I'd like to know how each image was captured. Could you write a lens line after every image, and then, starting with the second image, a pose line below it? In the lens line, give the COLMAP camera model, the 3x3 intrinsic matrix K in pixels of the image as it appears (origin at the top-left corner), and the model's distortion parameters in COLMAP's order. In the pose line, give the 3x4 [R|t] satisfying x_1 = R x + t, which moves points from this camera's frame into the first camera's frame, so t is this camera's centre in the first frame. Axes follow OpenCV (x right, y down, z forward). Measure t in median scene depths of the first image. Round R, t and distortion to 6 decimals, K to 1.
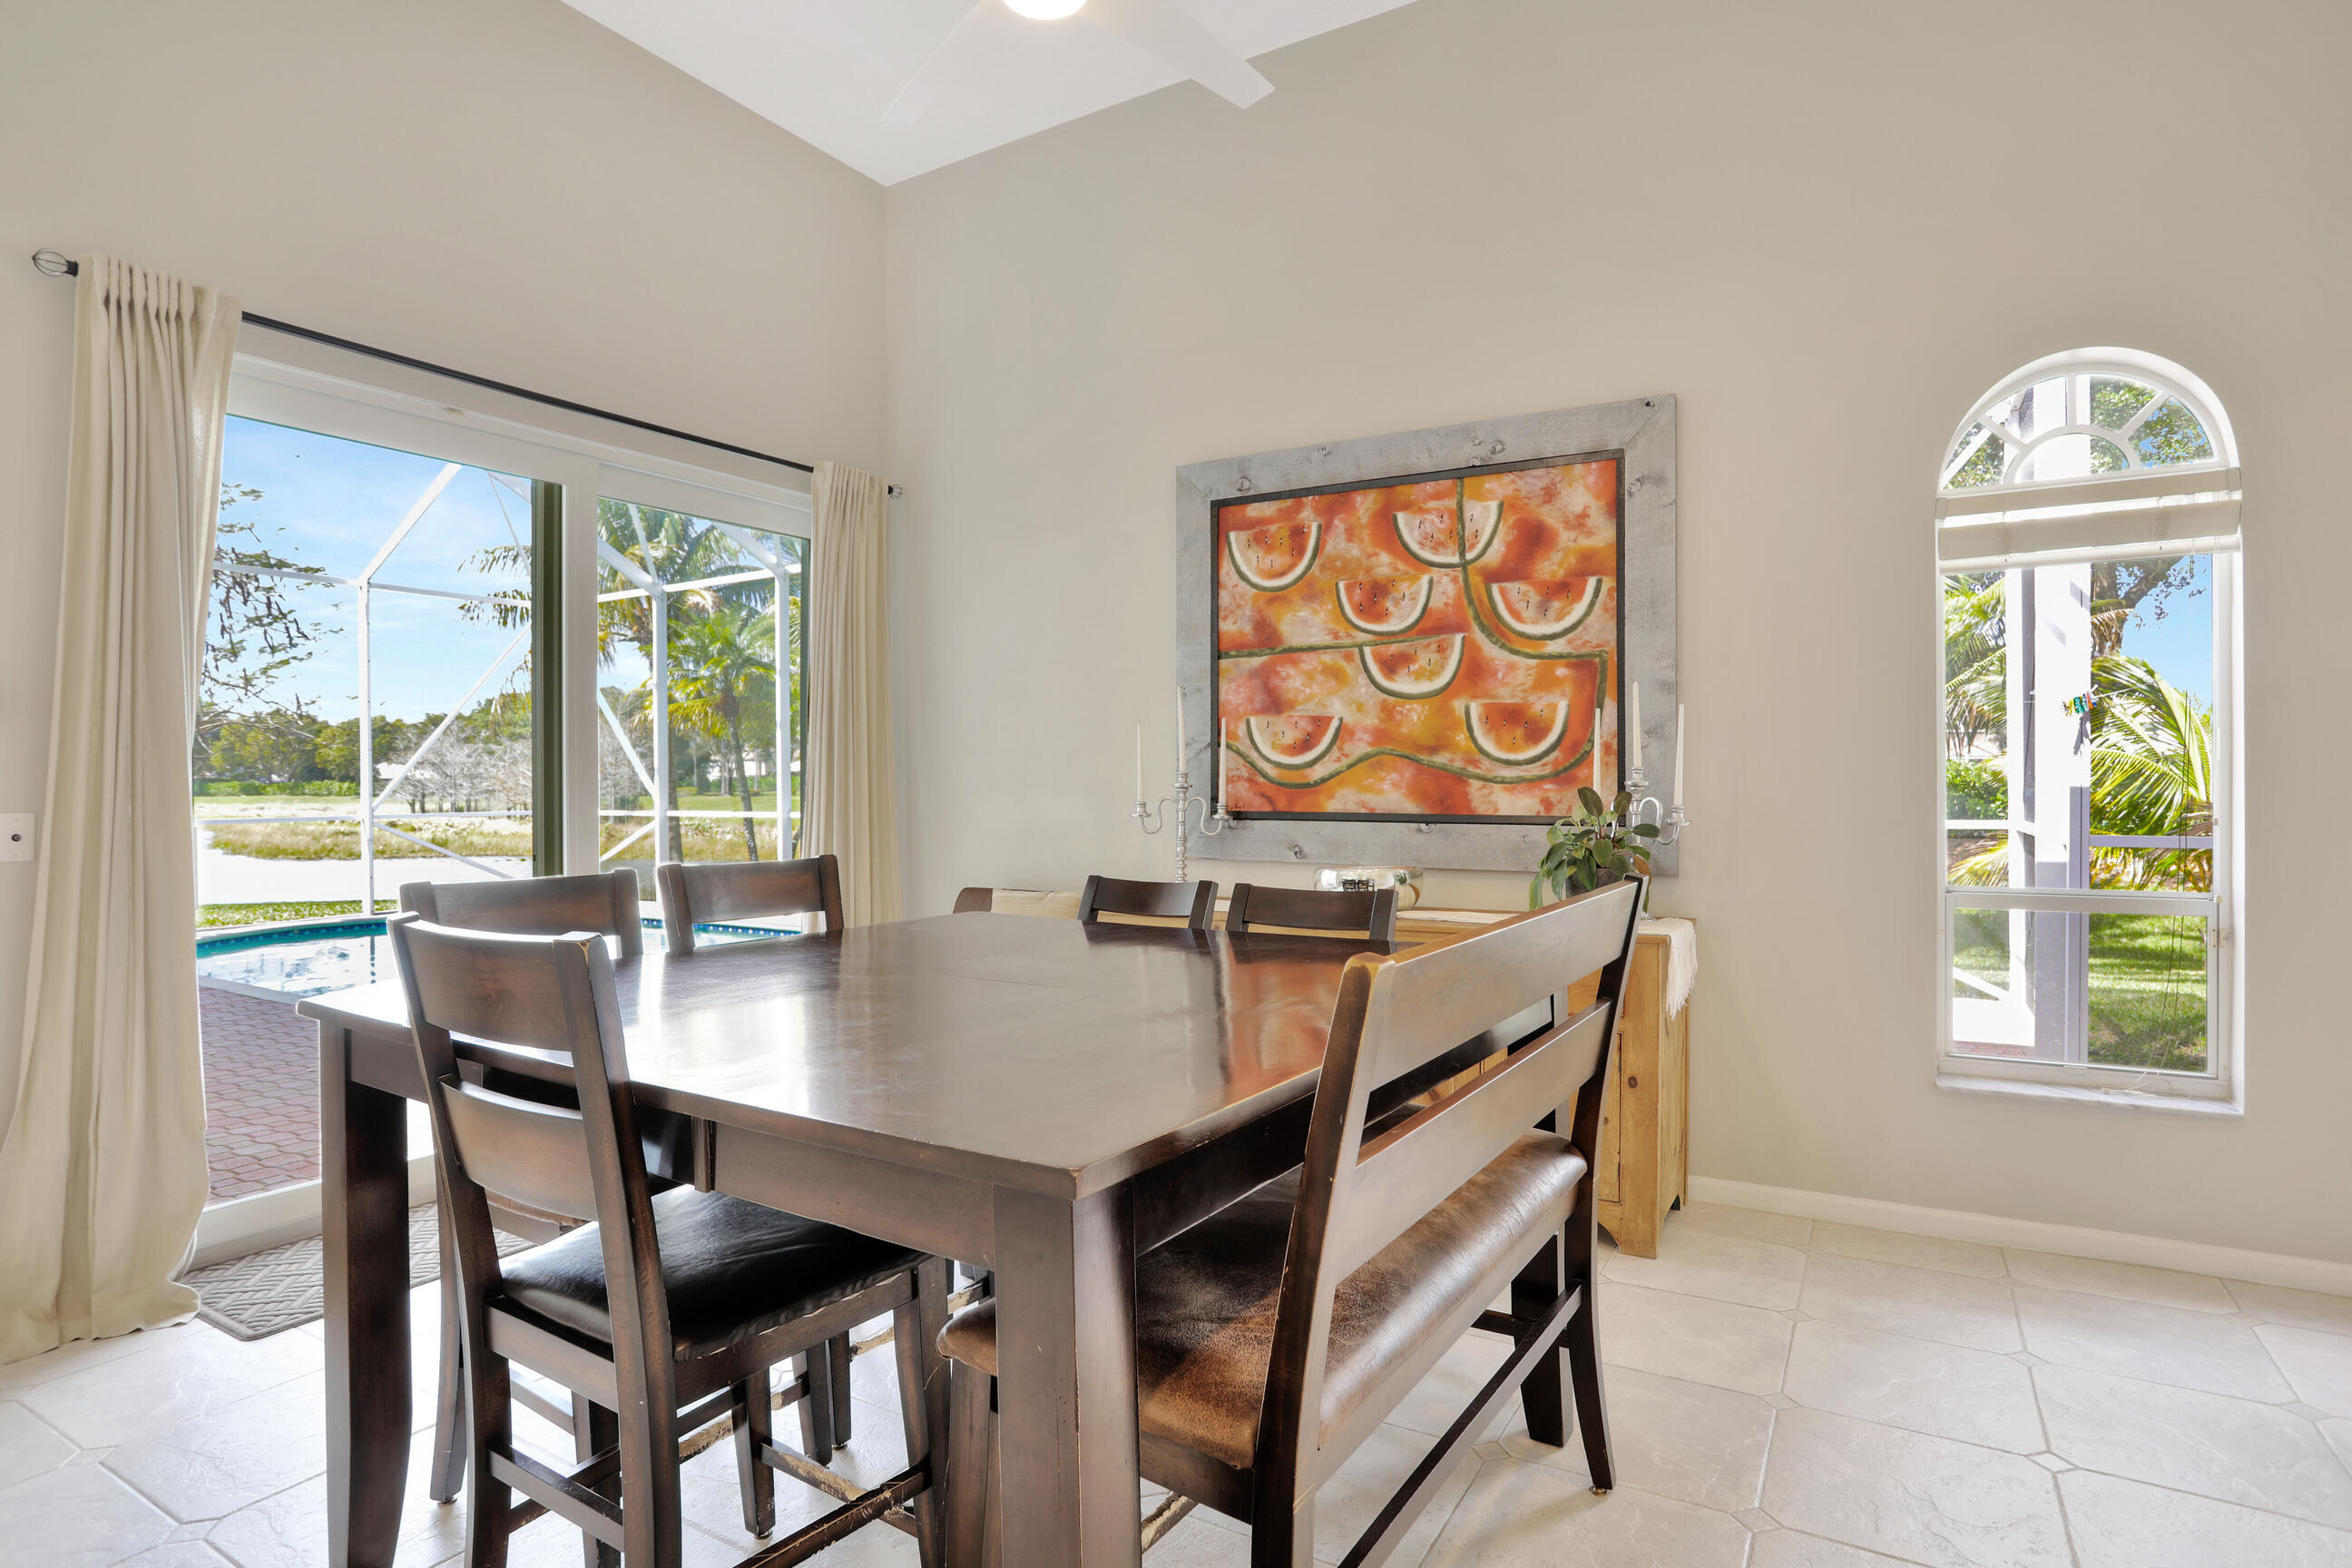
lens RADIAL K [[1224.2, 0, 1183.4], [0, 1224.2, 776.9], [0, 0, 1]] dist [-0.070011, 0.037595]
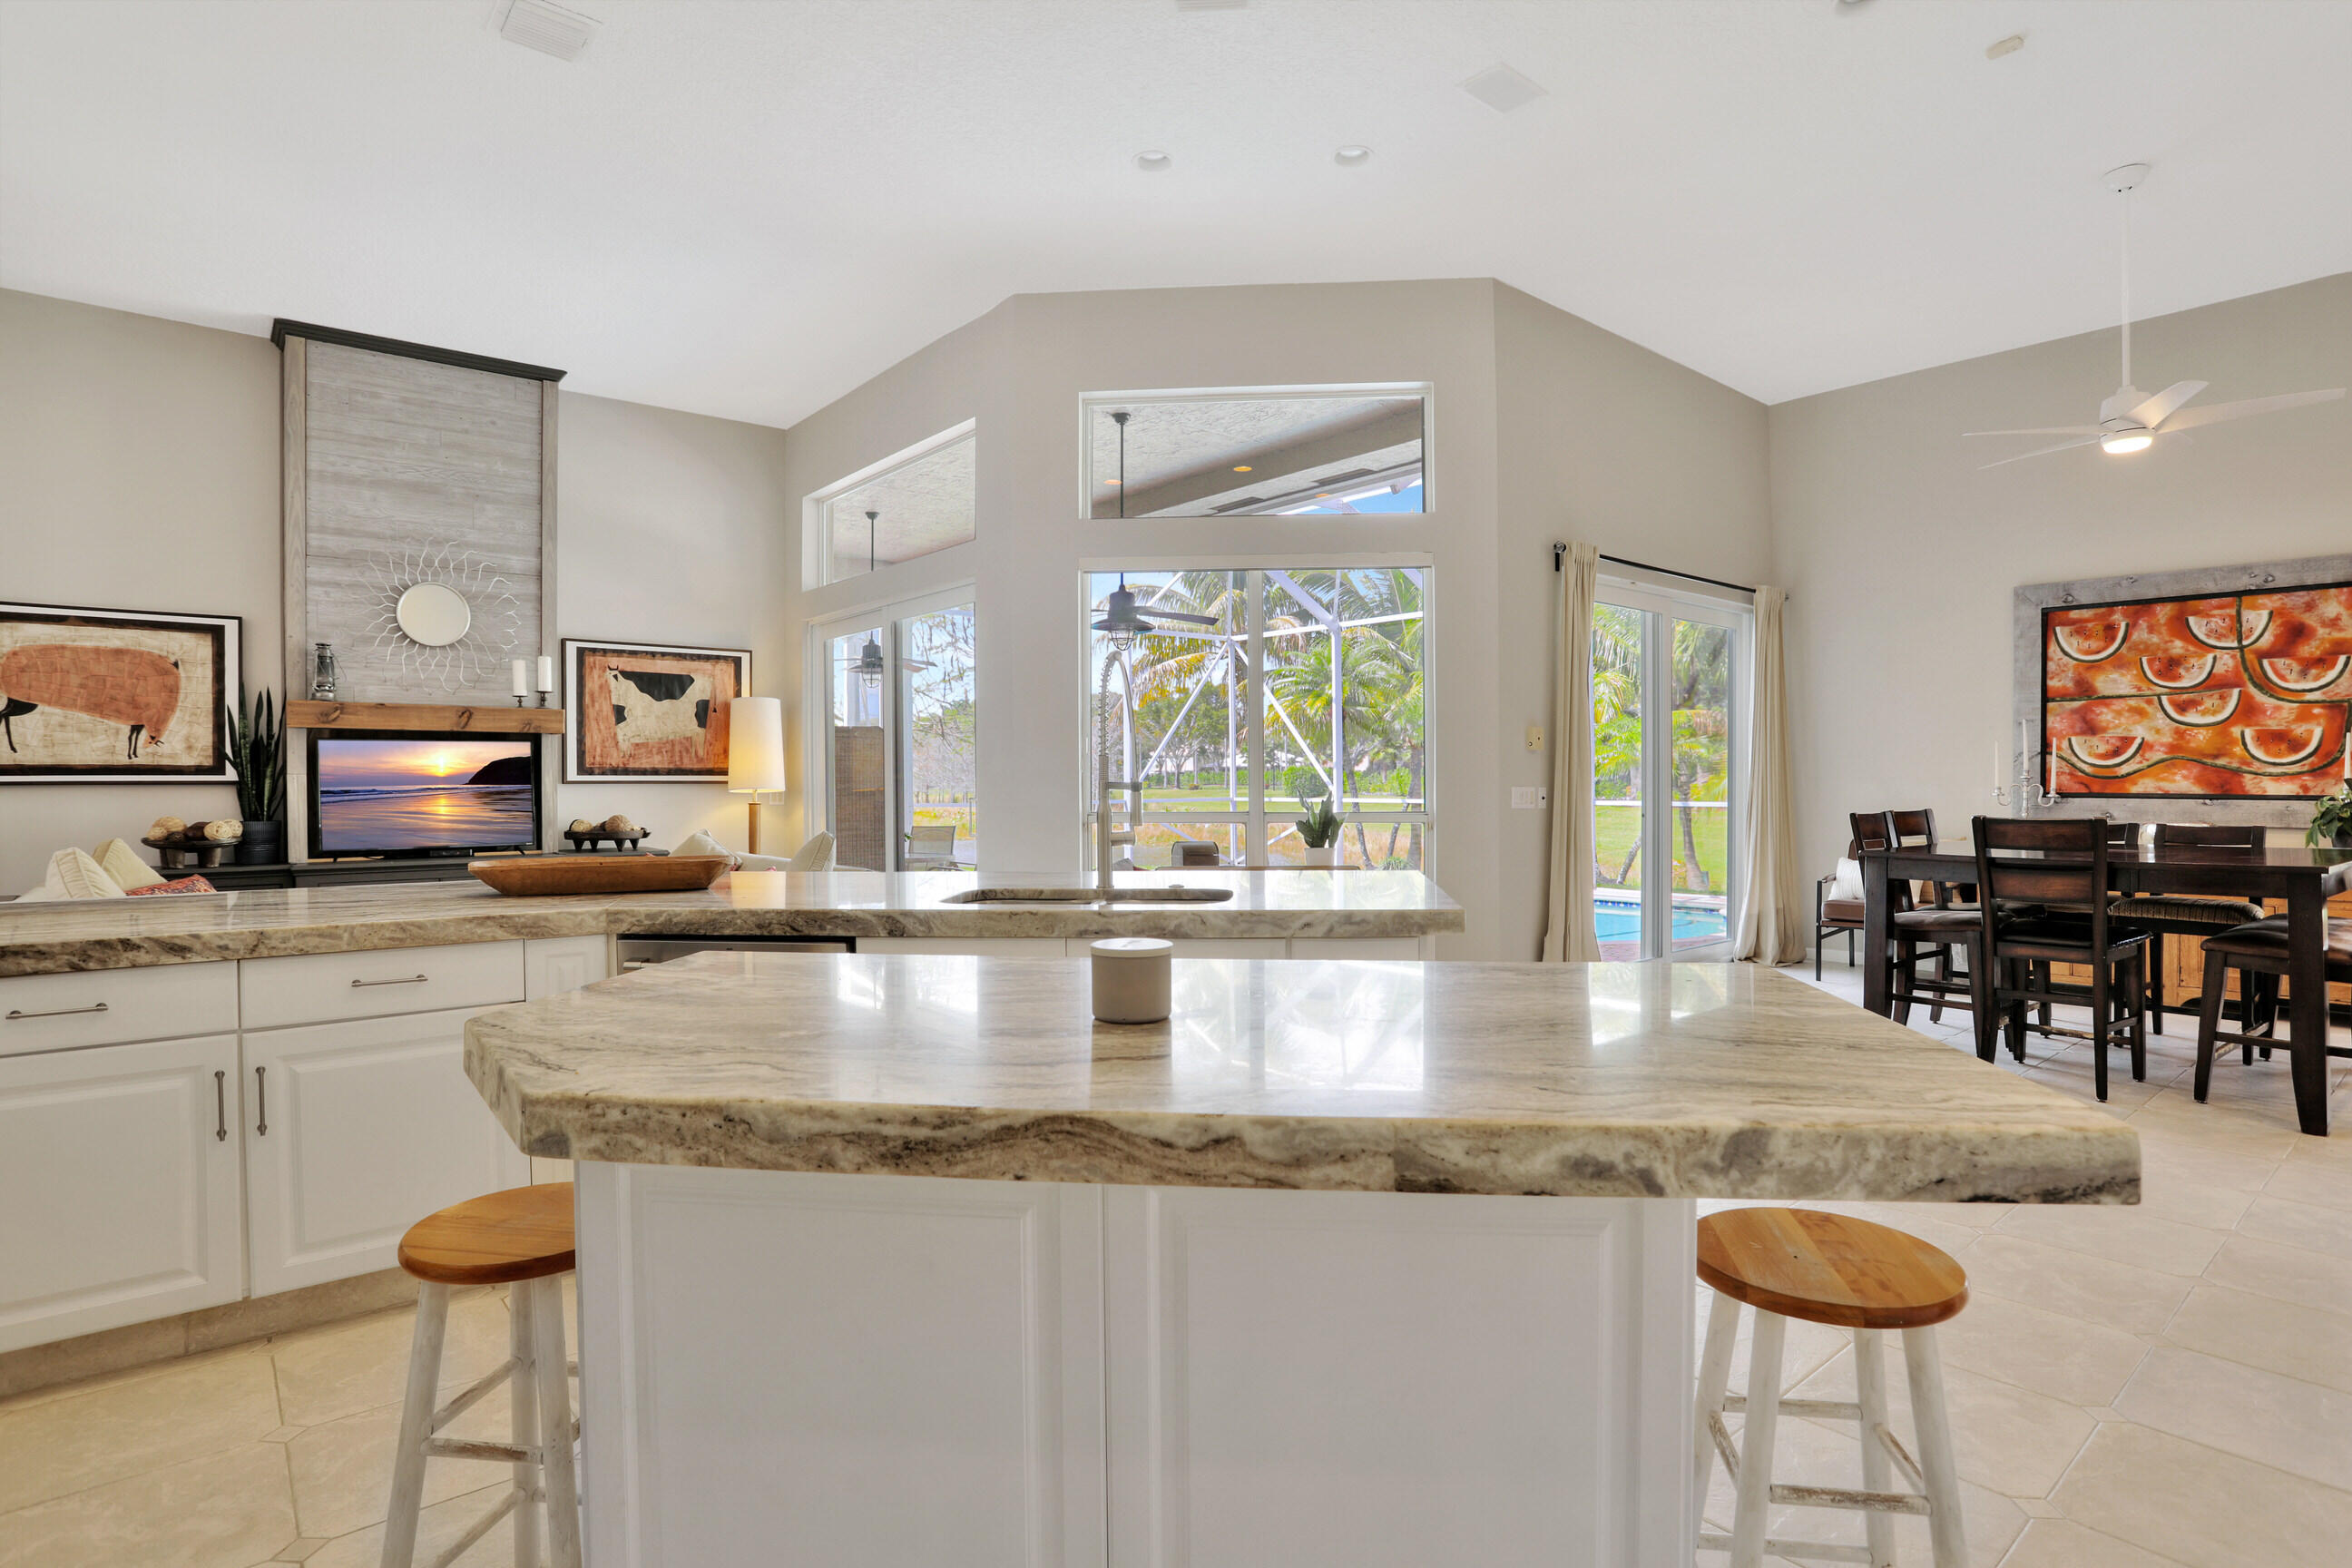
lens RADIAL K [[1197.3, 0, 1190.8], [0, 1197.3, 794.2], [0, 0, 1]] dist [-0.061031, 0.028012]
pose [[0.953542, 0.001732, -0.301254, -0.665876], [0.004359, 0.999799, 0.019546, -0.007305], [0.301227, -0.019951, 0.953344, -0.971403]]
